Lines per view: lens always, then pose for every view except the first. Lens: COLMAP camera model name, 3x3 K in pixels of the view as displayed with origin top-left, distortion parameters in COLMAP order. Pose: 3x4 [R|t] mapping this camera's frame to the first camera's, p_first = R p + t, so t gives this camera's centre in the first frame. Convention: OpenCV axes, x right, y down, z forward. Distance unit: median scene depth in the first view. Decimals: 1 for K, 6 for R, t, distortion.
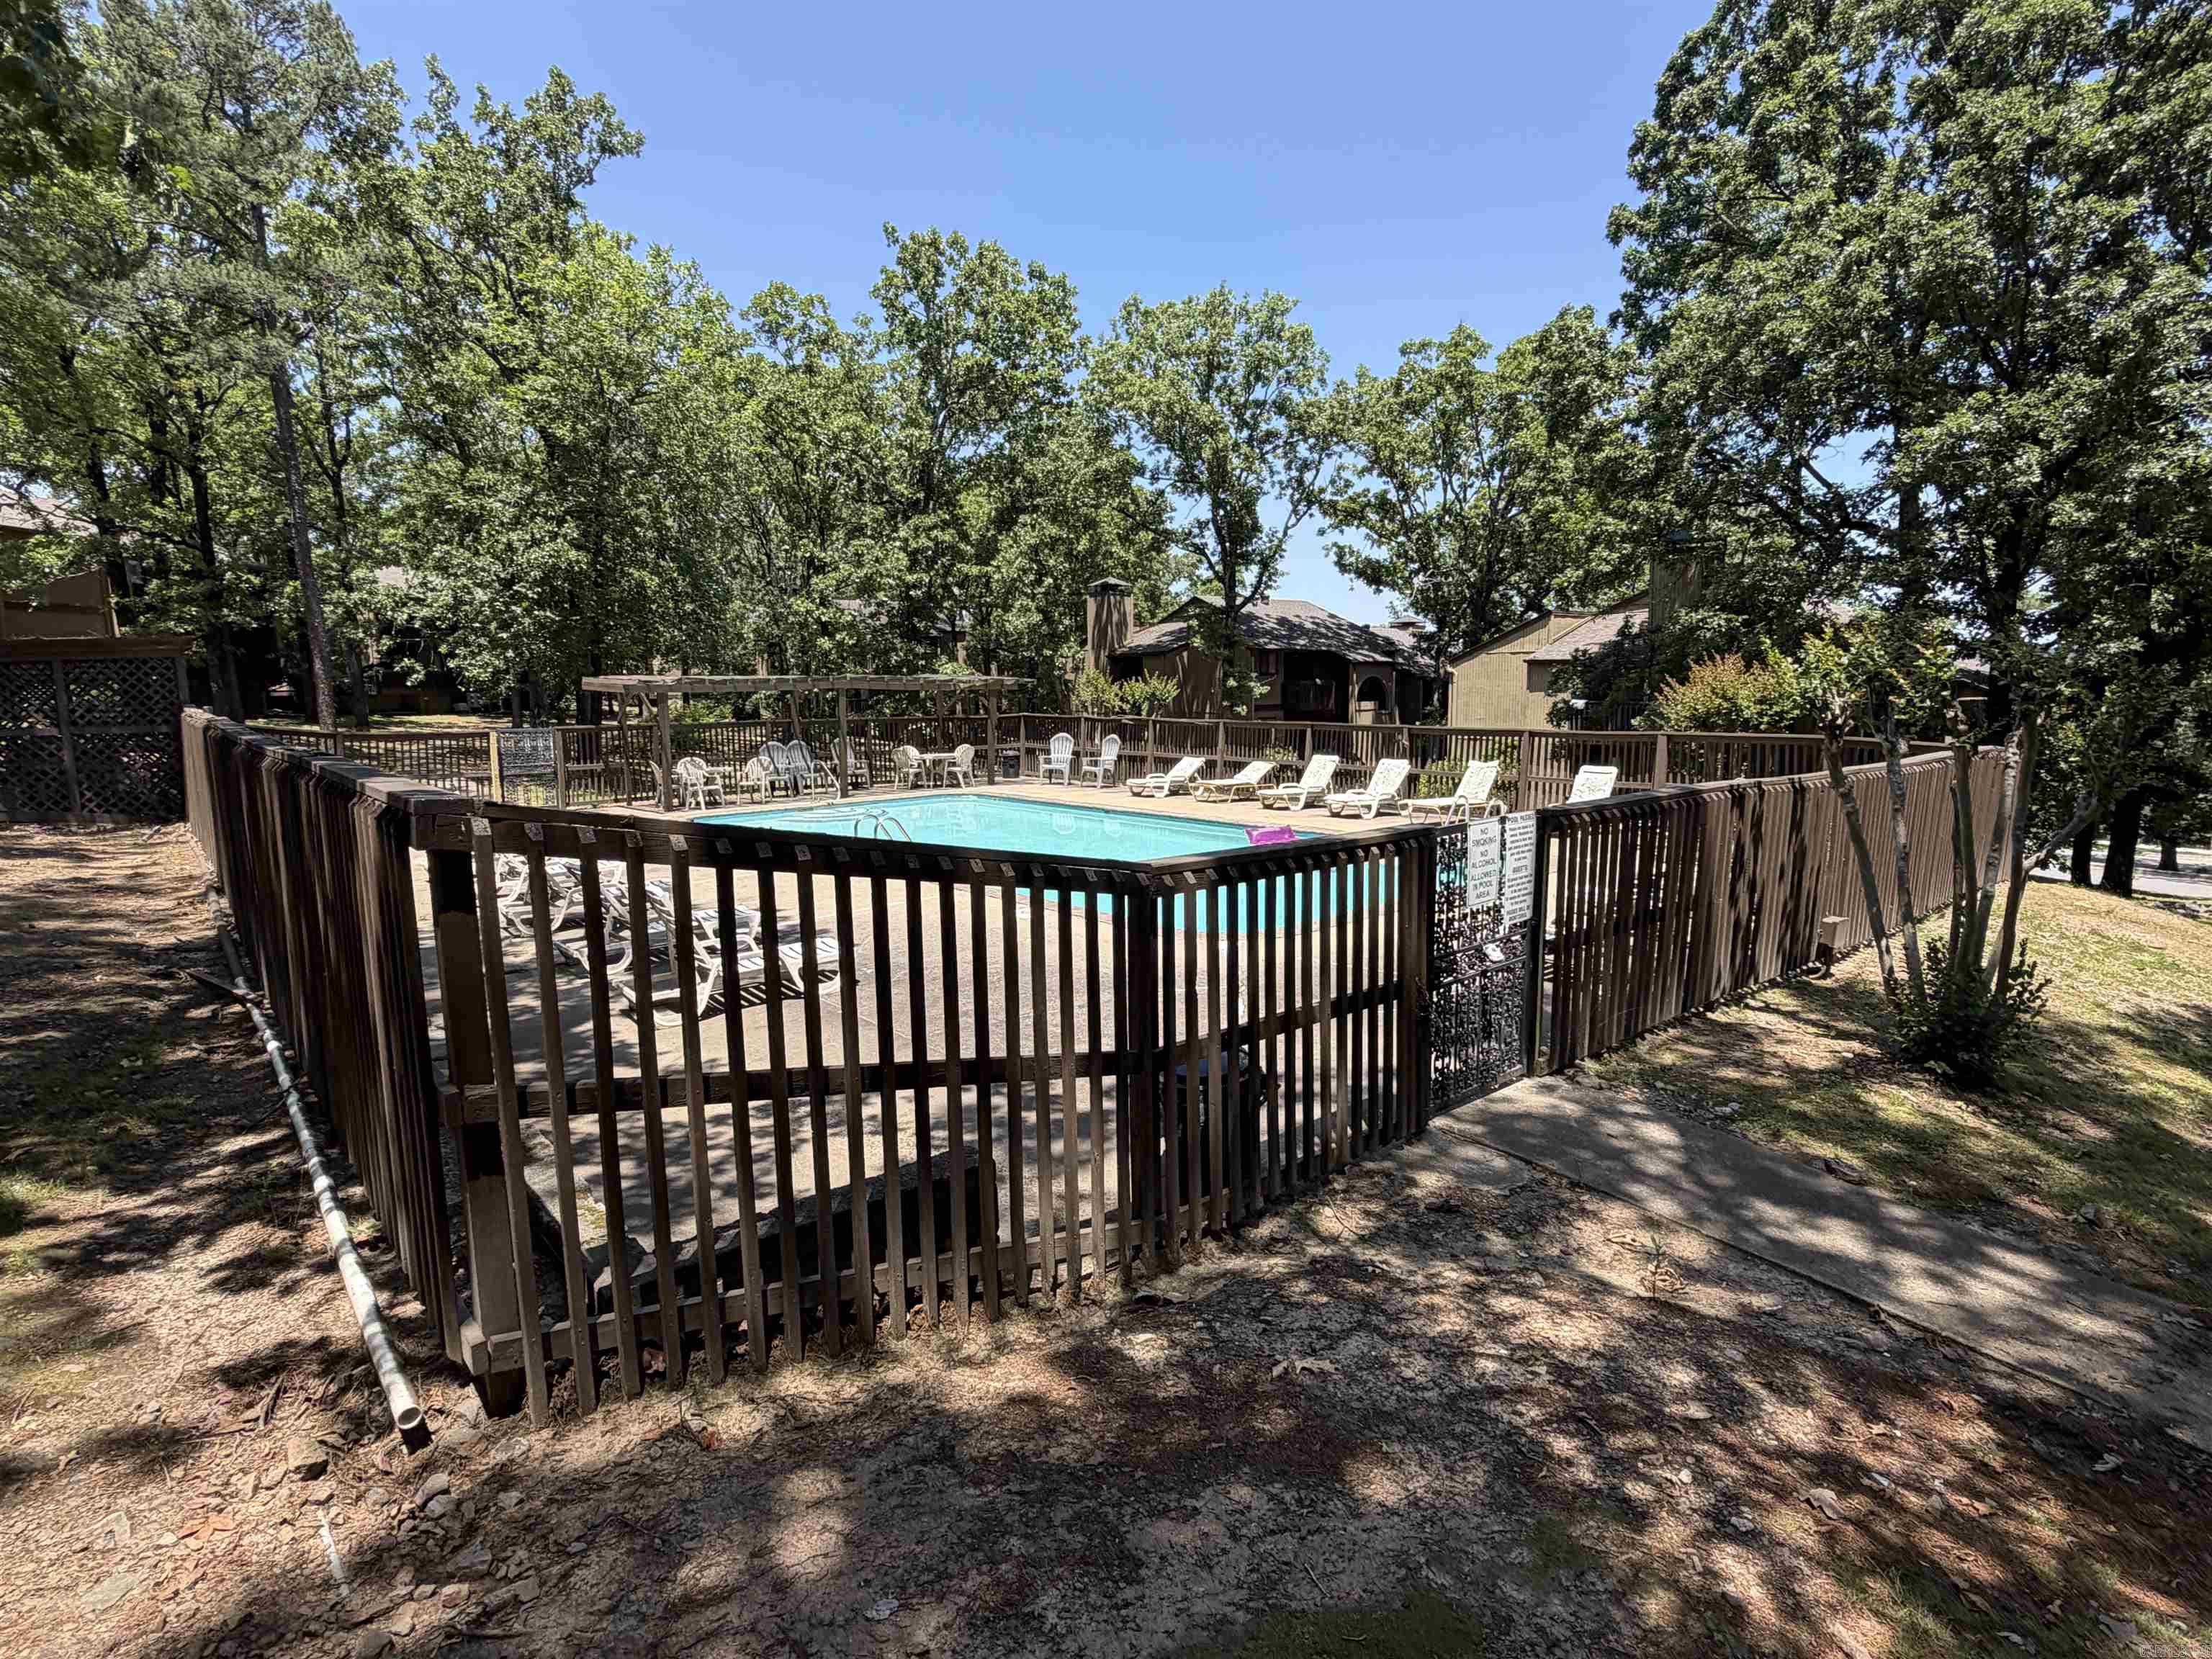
lens RADIAL K [[1134.9, 0, 1114.3], [0, 1134.9, 816.7], [0, 0, 1]] dist [0.031413, 0.000877]
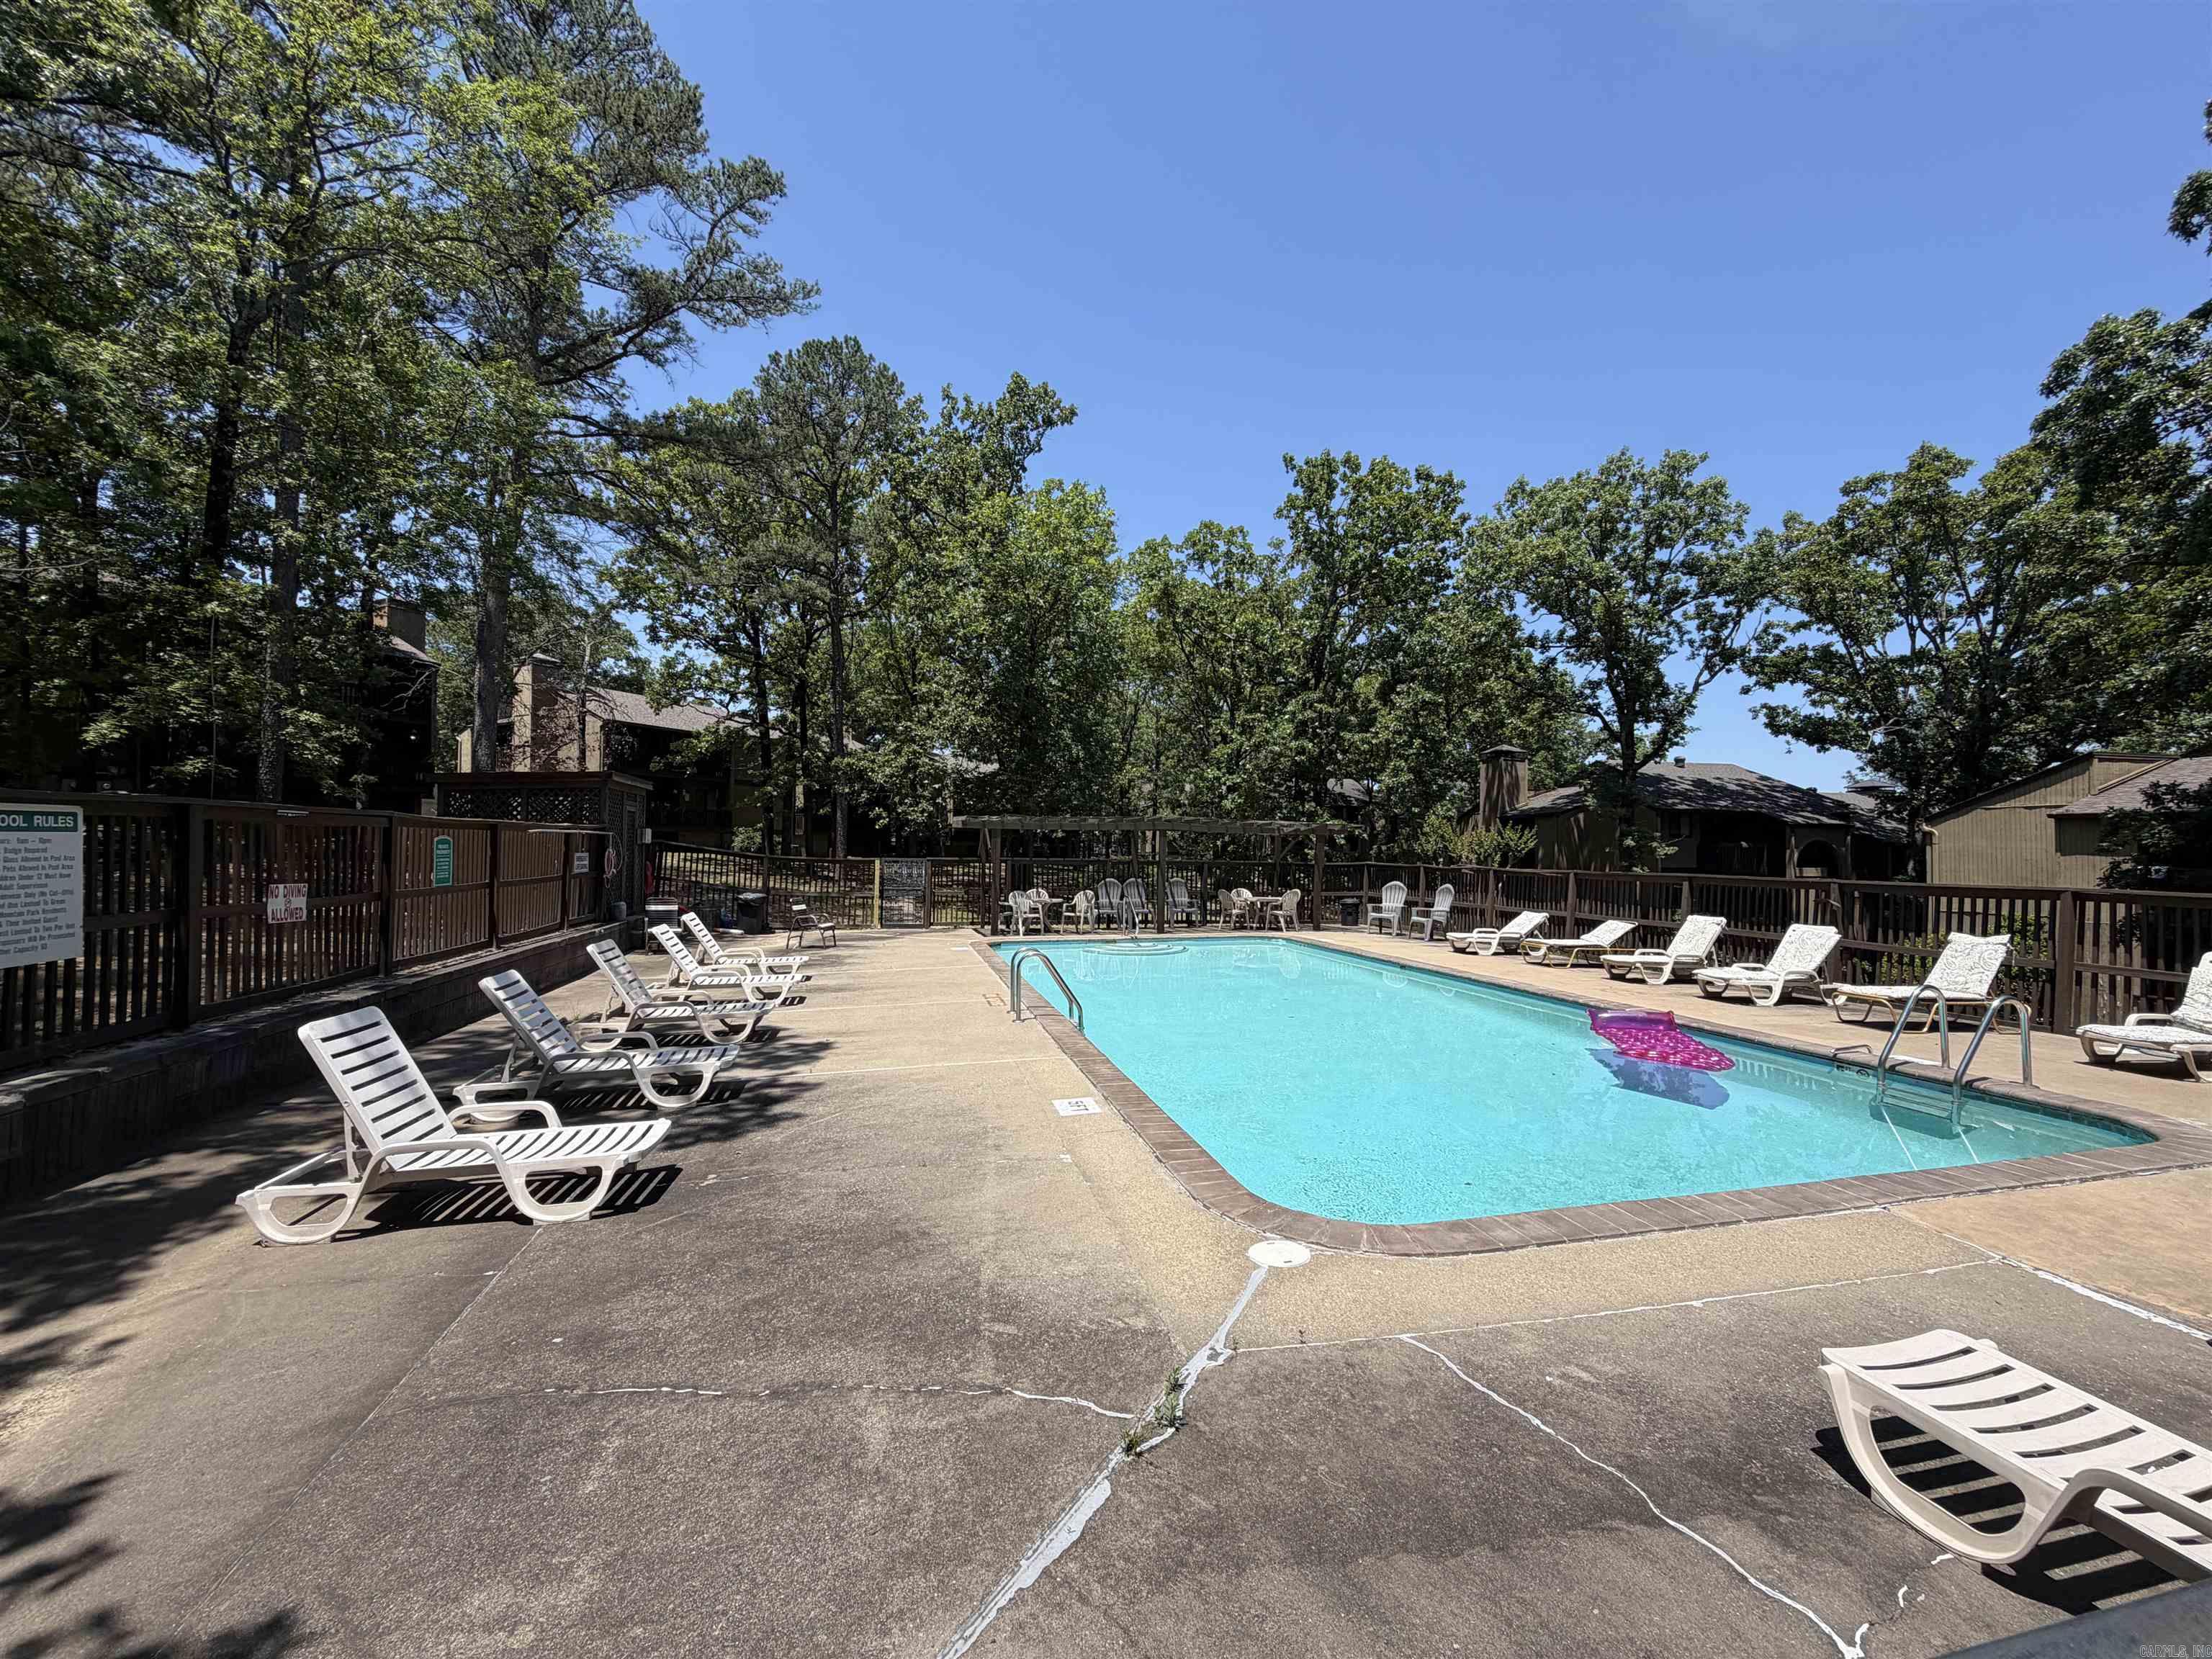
lens RADIAL K [[880.7, 0, 1106.5], [0, 880.7, 833.5], [0, 0, 1]] dist [0.000798, 0.000863]
pose [[0.890382, 0.010310, -0.455098, 0.051297], [-0.073044, 0.990025, -0.120481, -0.004007], [0.449316, 0.140516, 0.882253, 0.152020]]
